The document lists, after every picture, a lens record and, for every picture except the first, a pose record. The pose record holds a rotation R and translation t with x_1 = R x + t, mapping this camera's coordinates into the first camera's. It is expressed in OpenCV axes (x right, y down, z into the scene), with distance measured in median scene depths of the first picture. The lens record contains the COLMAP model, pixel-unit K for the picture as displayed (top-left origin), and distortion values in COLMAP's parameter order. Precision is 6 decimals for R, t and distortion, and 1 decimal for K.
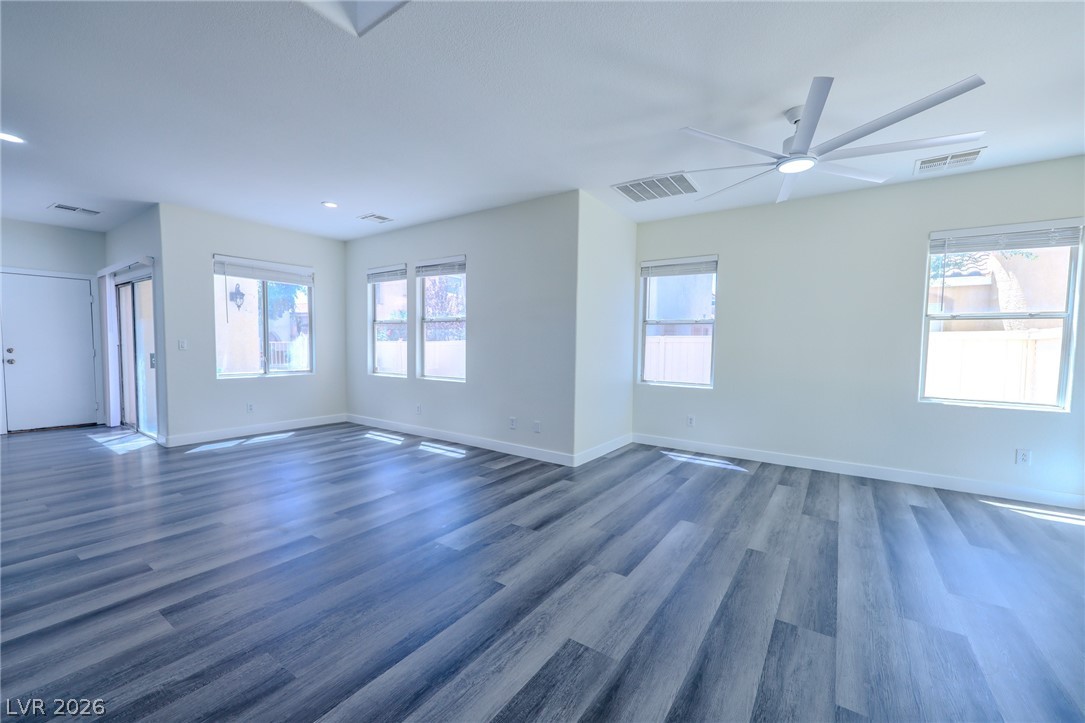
lens RADIAL K [[437.0, 0, 542.5], [0, 437.0, 368.5], [0, 0, 1]] dist [0.002602, -0.000564]
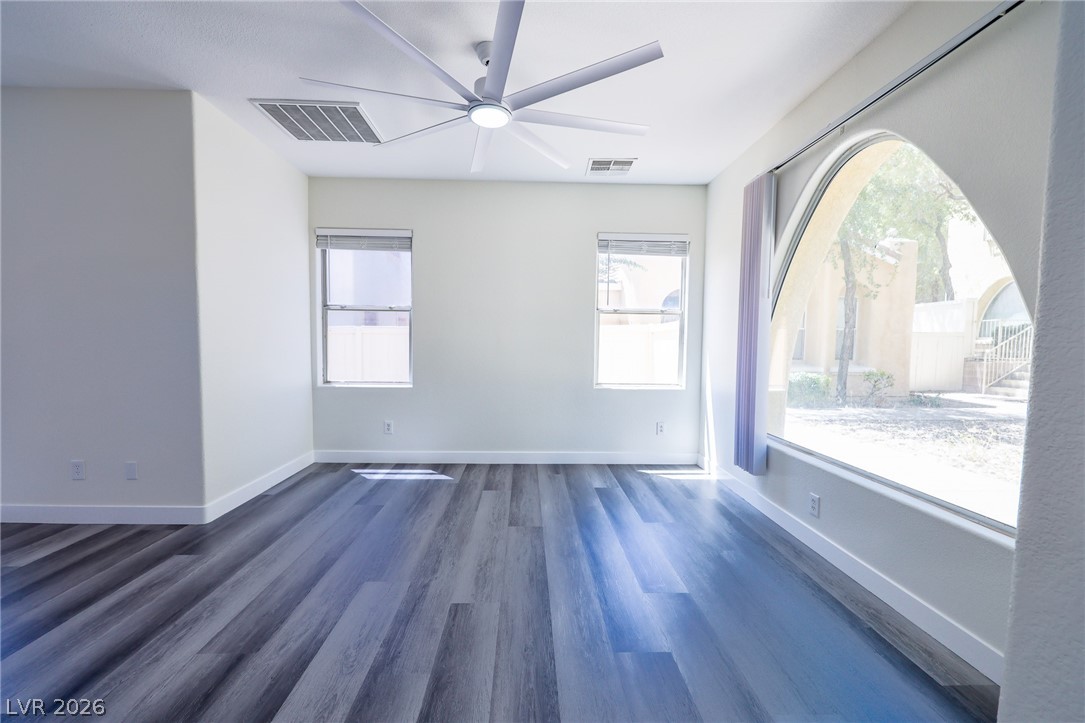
lens RADIAL K [[437.0, 0, 539.8], [0, 437.0, 363.8], [0, 0, 1]] dist [0.002602, -0.000564]
pose [[0.806675, -0.037245, 0.589821, 0.107772], [0.032417, 0.999298, 0.018766, -0.009069], [-0.590106, 0.003982, 0.807316, 0.198085]]
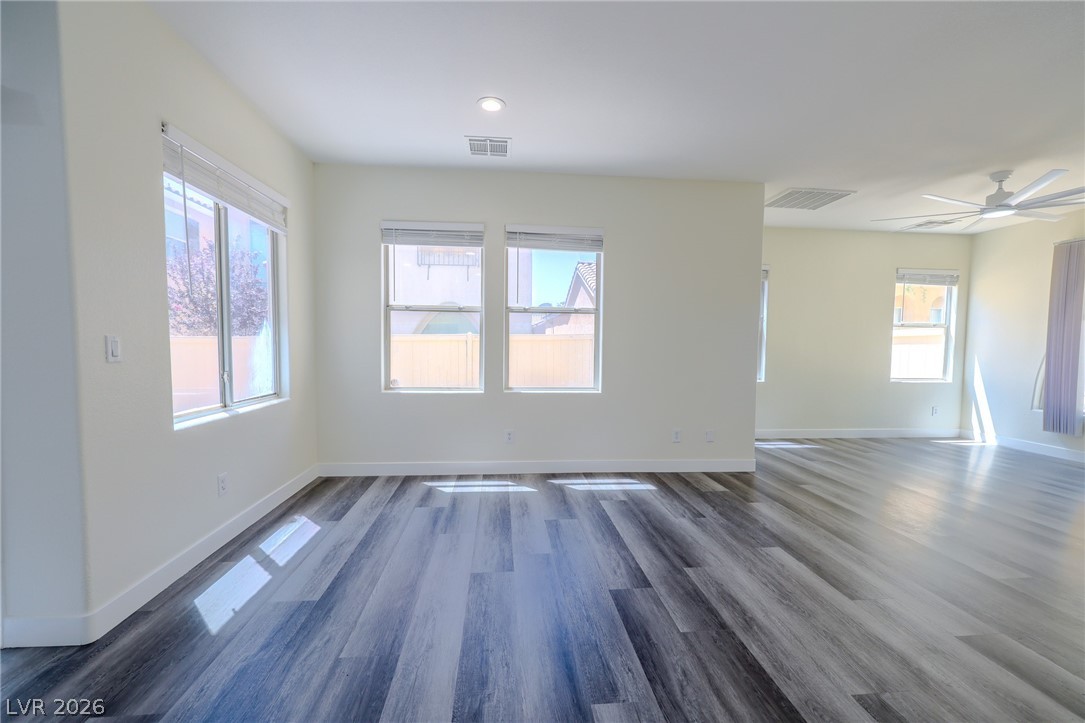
lens RADIAL K [[437.0, 0, 536.1], [0, 437.0, 360.8], [0, 0, 1]] dist [0.002602, -0.000564]
pose [[0.766285, -0.030109, 0.641795, -0.995919], [0.031023, 0.999470, 0.009848, -0.046485], [-0.641751, 0.012364, 0.766813, 0.625695]]
